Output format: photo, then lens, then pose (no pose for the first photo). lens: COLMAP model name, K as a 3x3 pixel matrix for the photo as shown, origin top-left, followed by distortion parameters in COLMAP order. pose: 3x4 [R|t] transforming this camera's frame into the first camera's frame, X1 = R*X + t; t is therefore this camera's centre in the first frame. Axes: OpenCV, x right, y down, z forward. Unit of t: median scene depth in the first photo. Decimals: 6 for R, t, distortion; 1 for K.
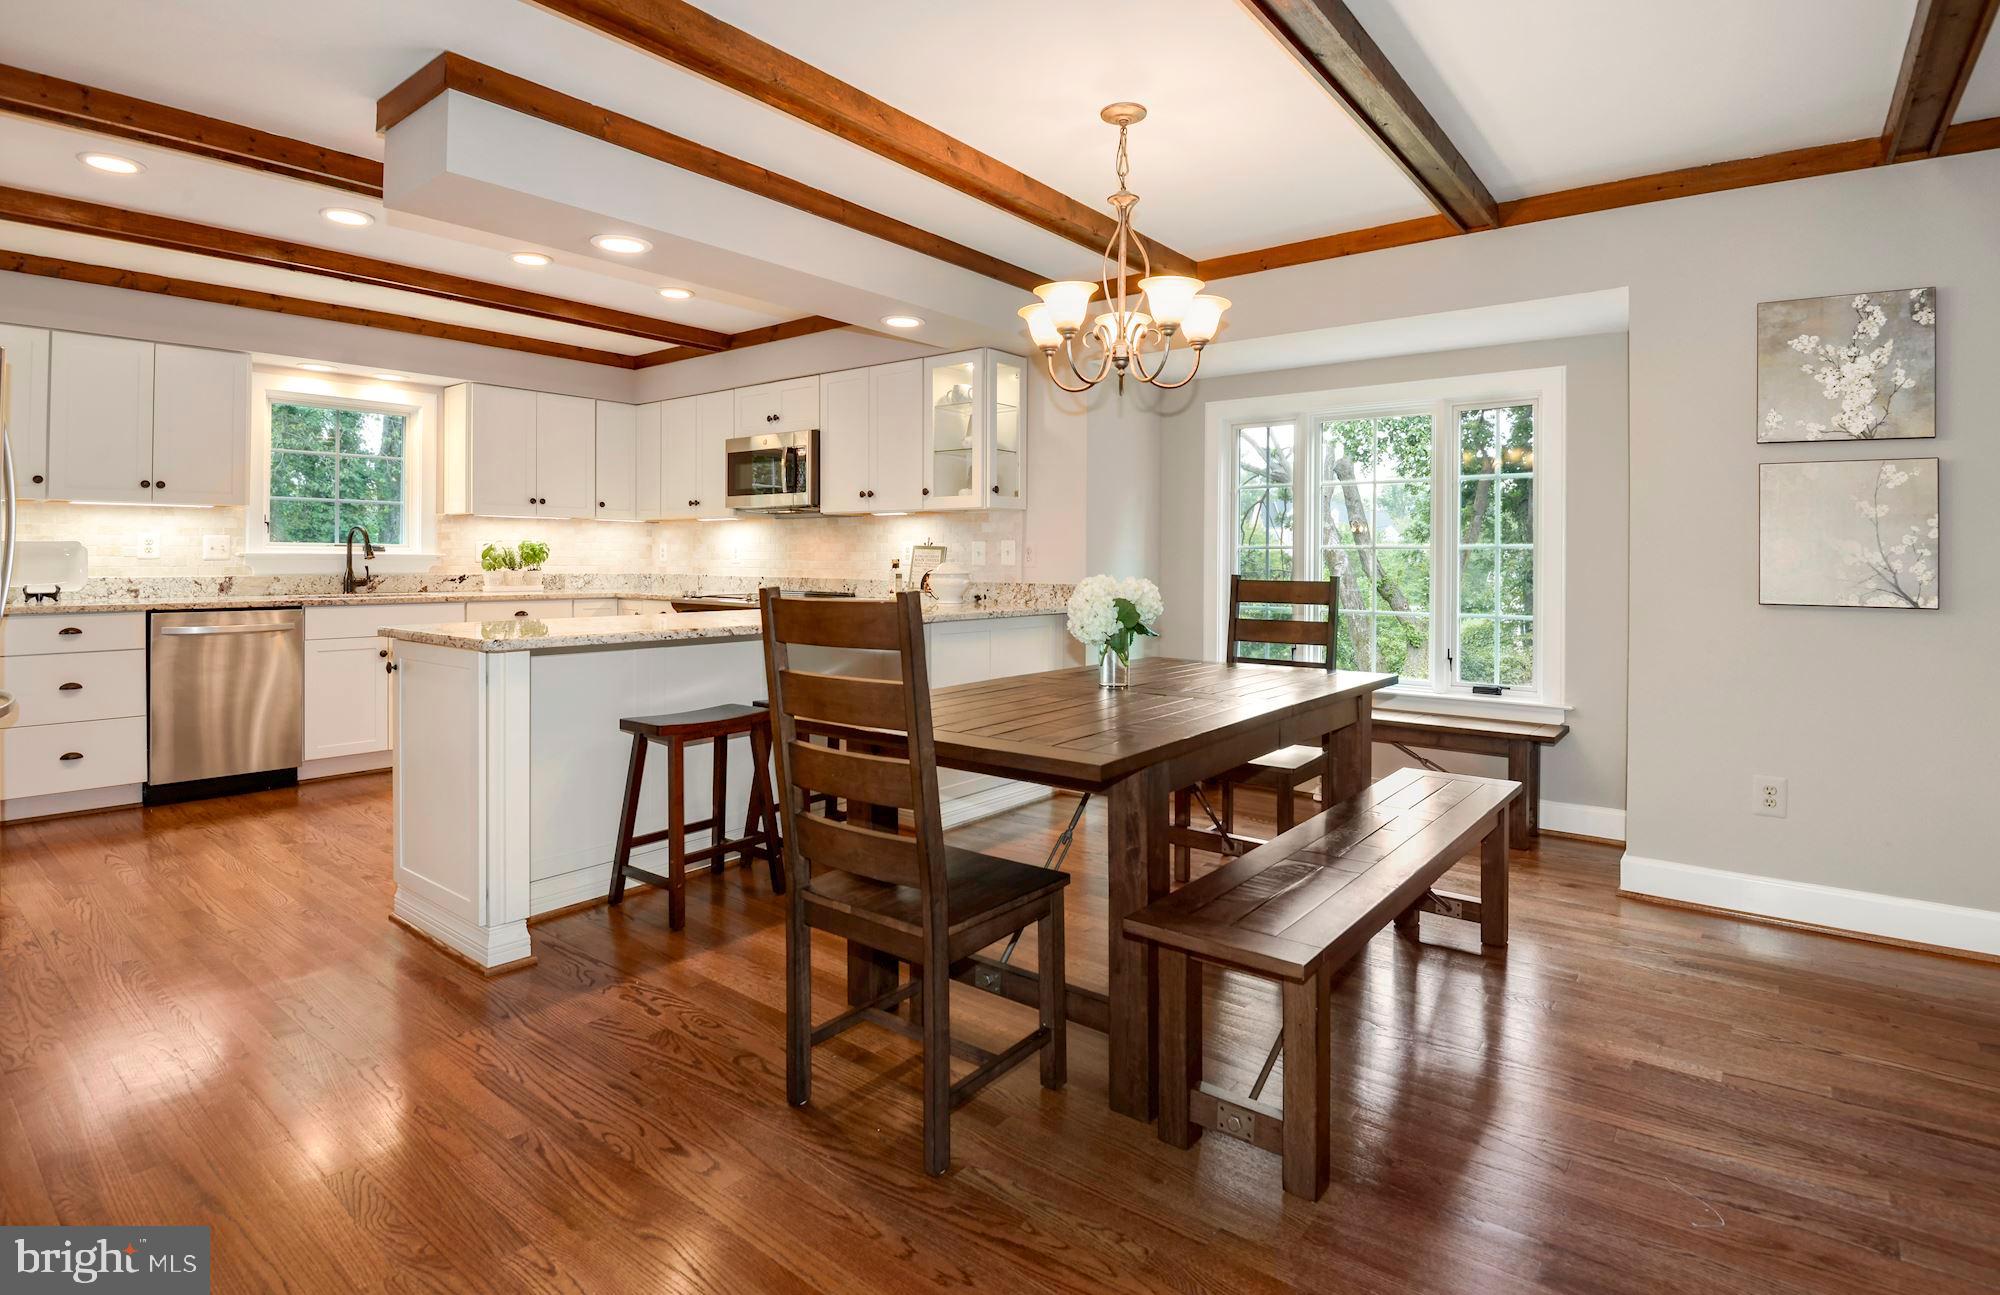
lens RADIAL K [[1021.7, 0, 993.3], [0, 1021.7, 560.3], [0, 0, 1]] dist [-0.004250, -0.009770]
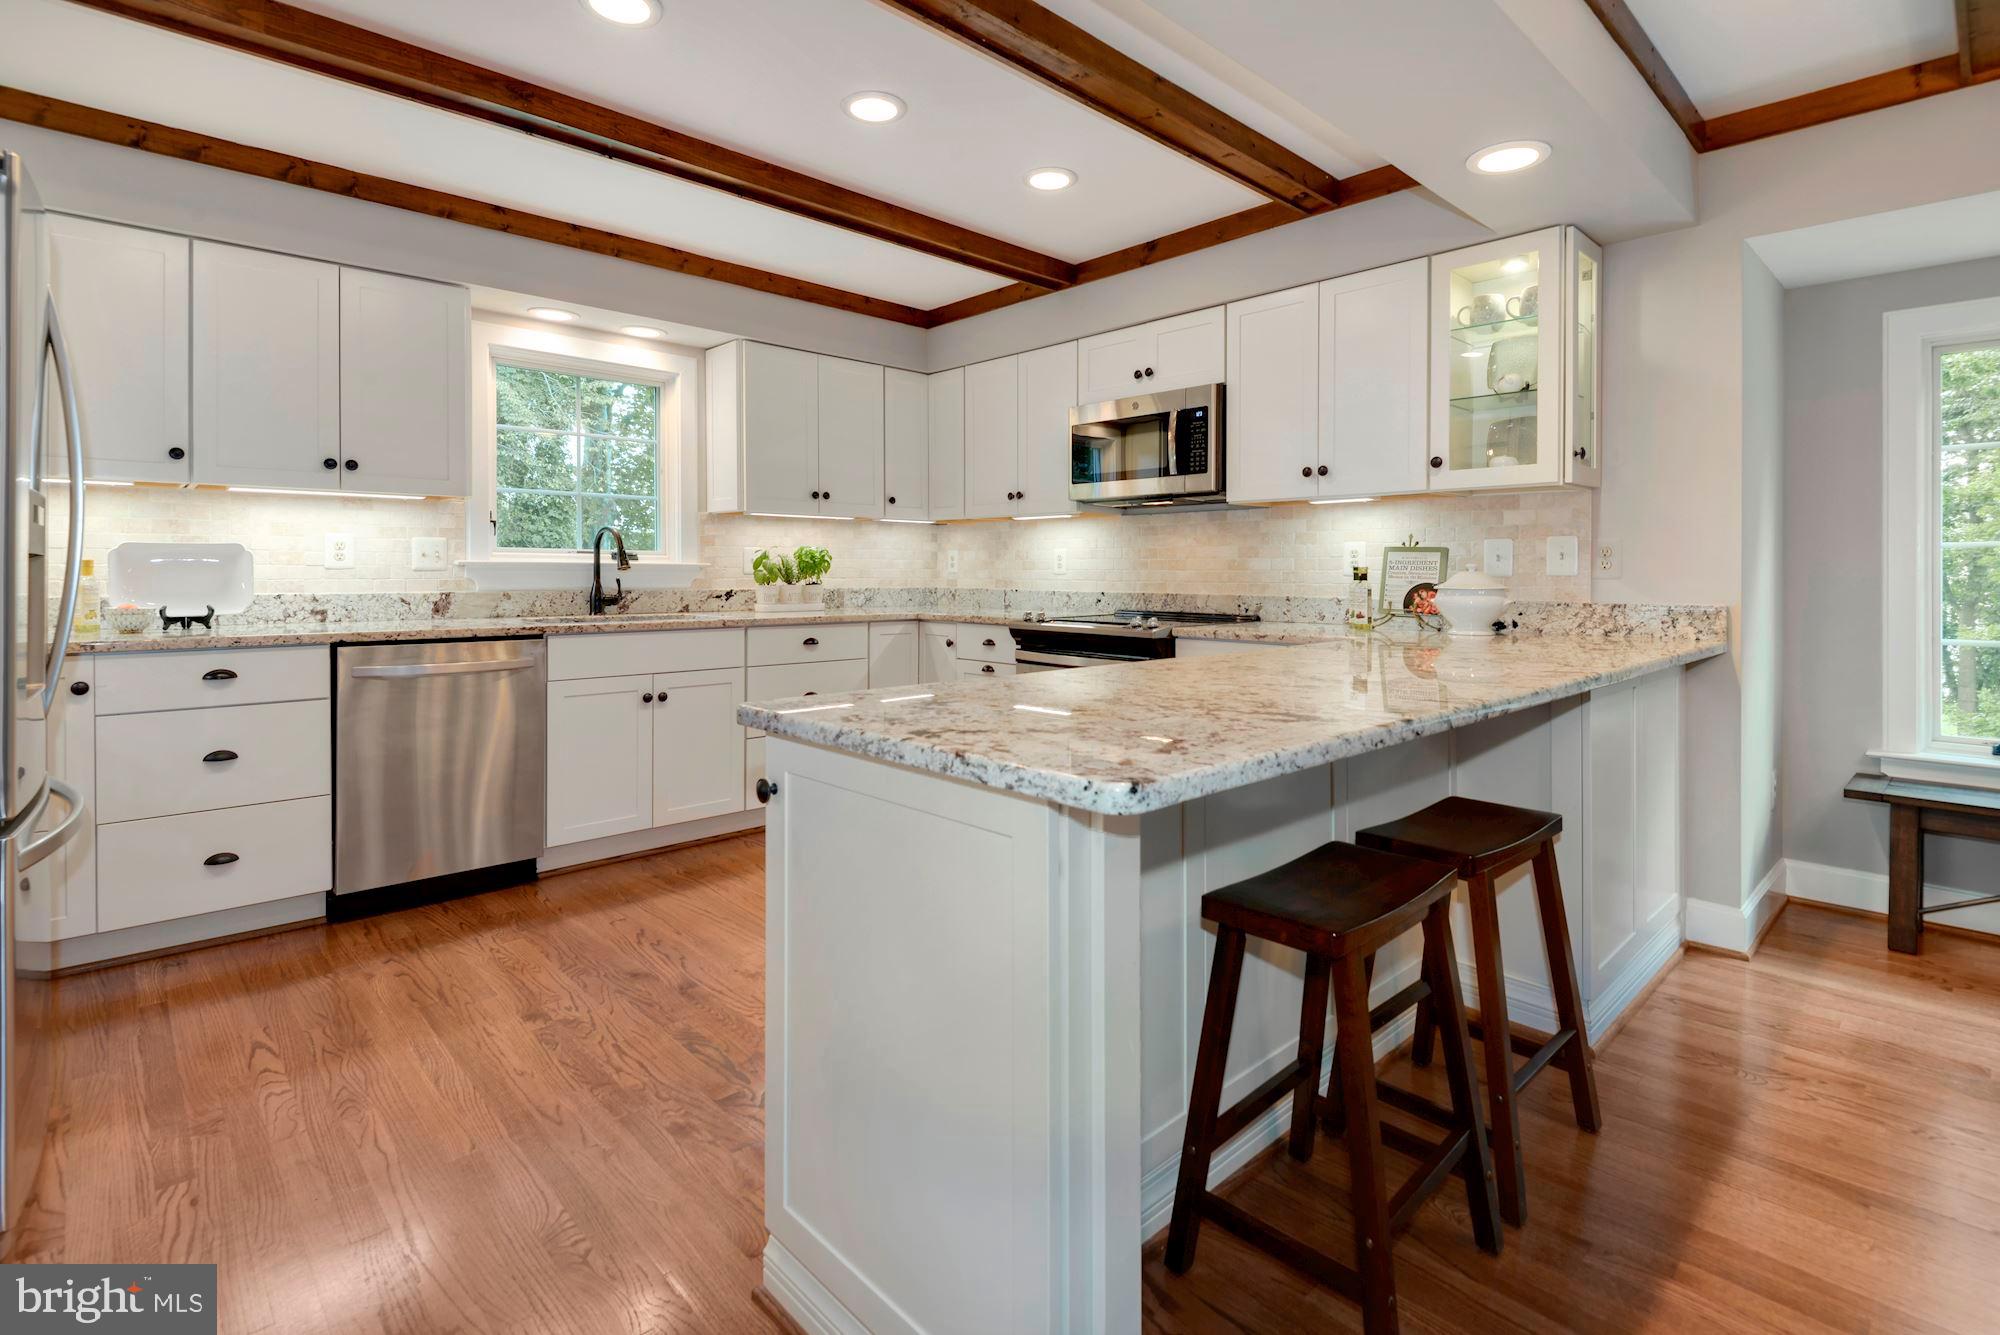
lens RADIAL K [[975.2, 0, 1005.2], [0, 975.2, 584.3], [0, 0, 1]] dist [0.040578, -0.000568]
pose [[0.991021, -0.001502, -0.133697, -0.245145], [0.002842, 0.999948, 0.009826, 0.003427], [0.133675, -0.010118, 0.990974, 0.331557]]
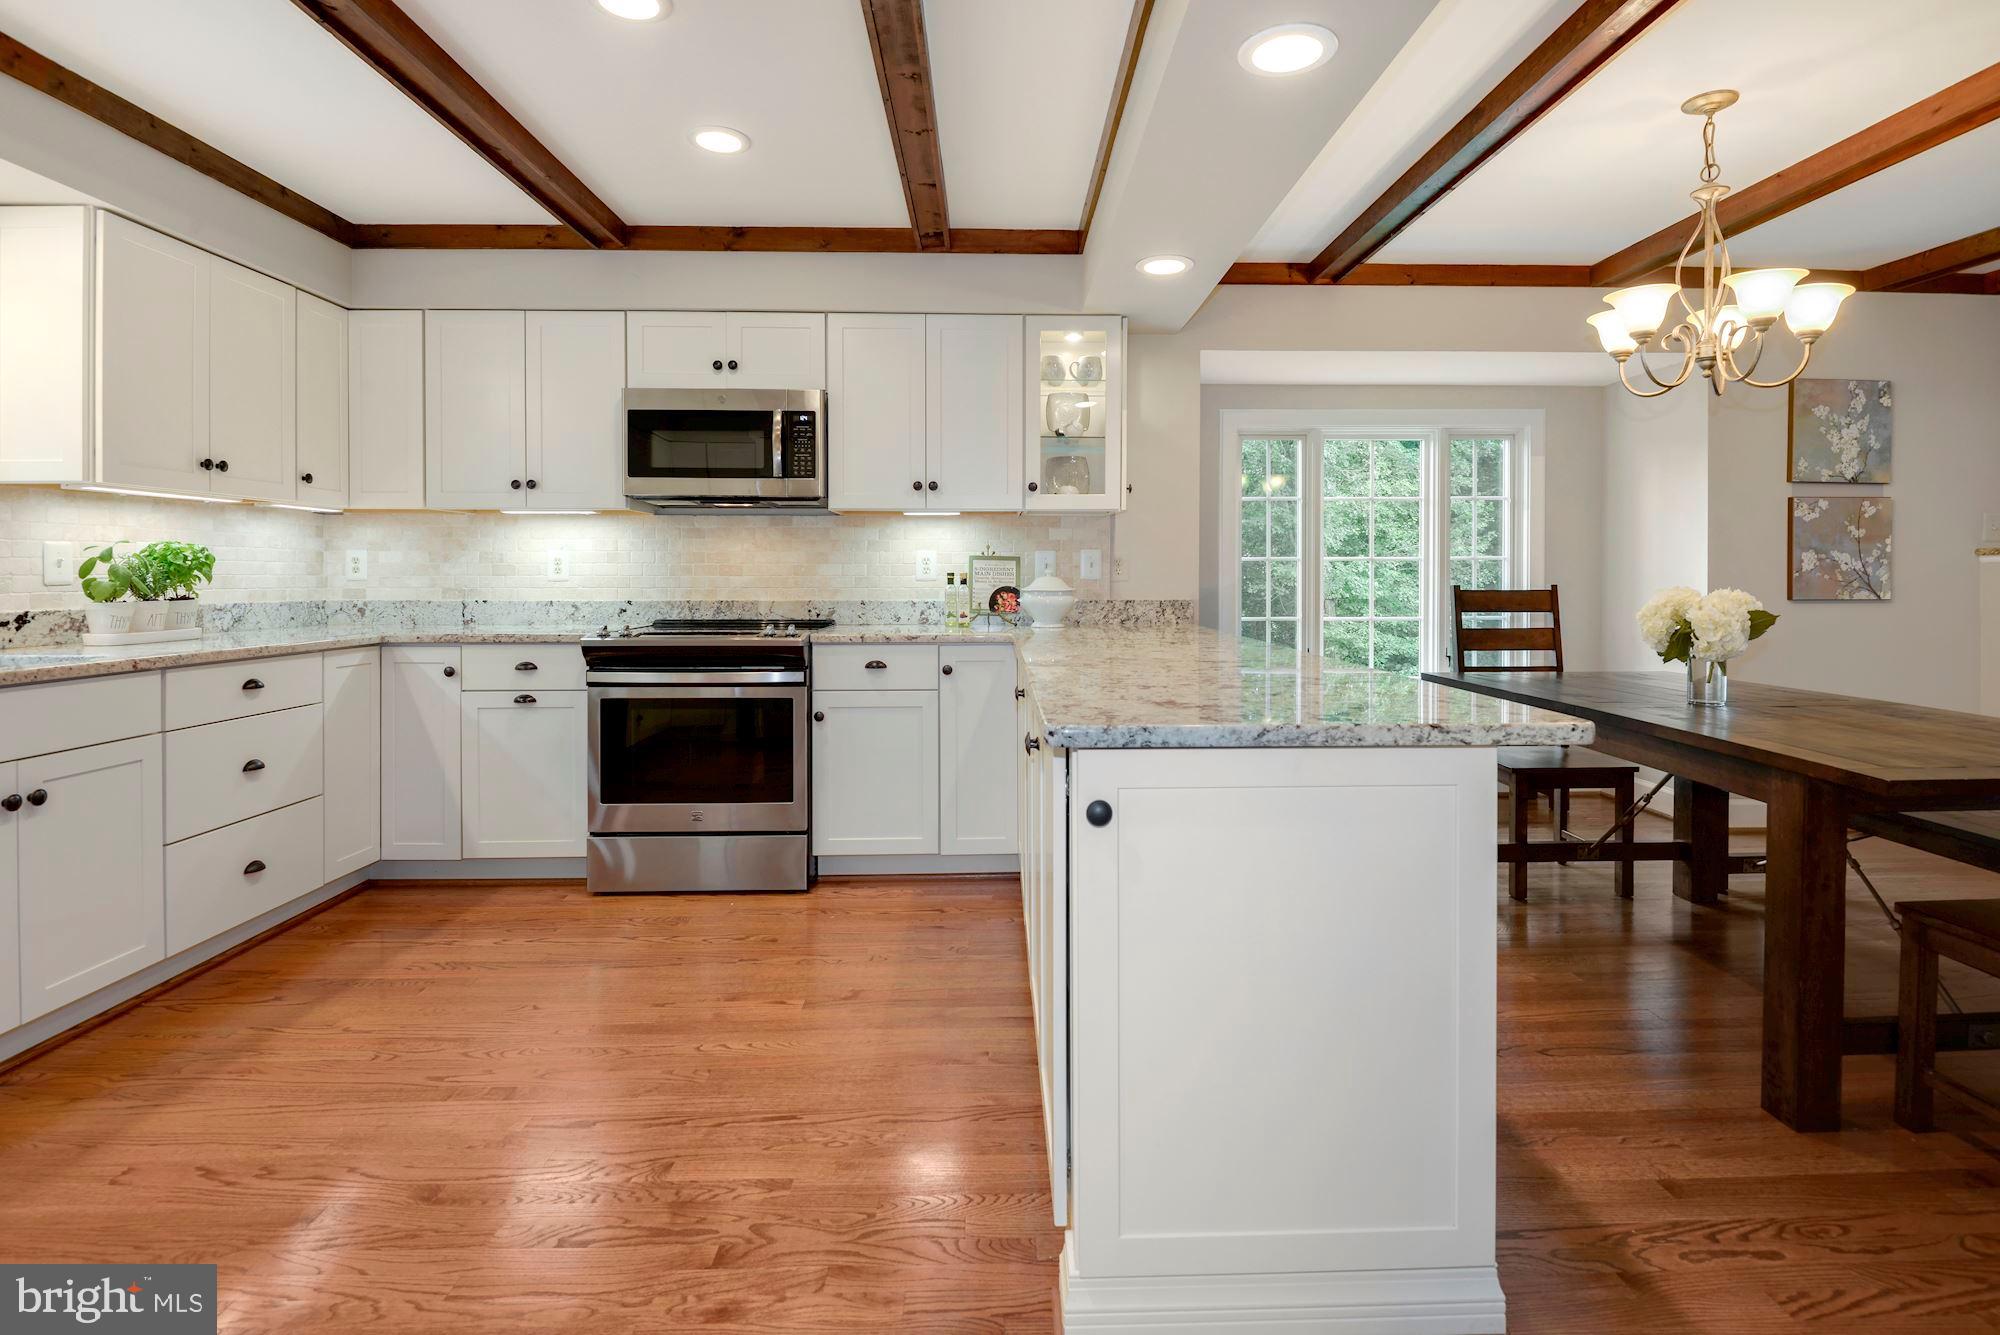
lens RADIAL K [[1010.2, 0, 1021.2], [0, 1010.2, 575.2], [0, 0, 1]] dist [0.006385, 0.000215]
pose [[0.752369, -0.007665, 0.658697, -0.564271], [0.007131, 0.999968, 0.003492, -0.001393], [-0.658703, 0.002070, 0.752400, 0.407144]]
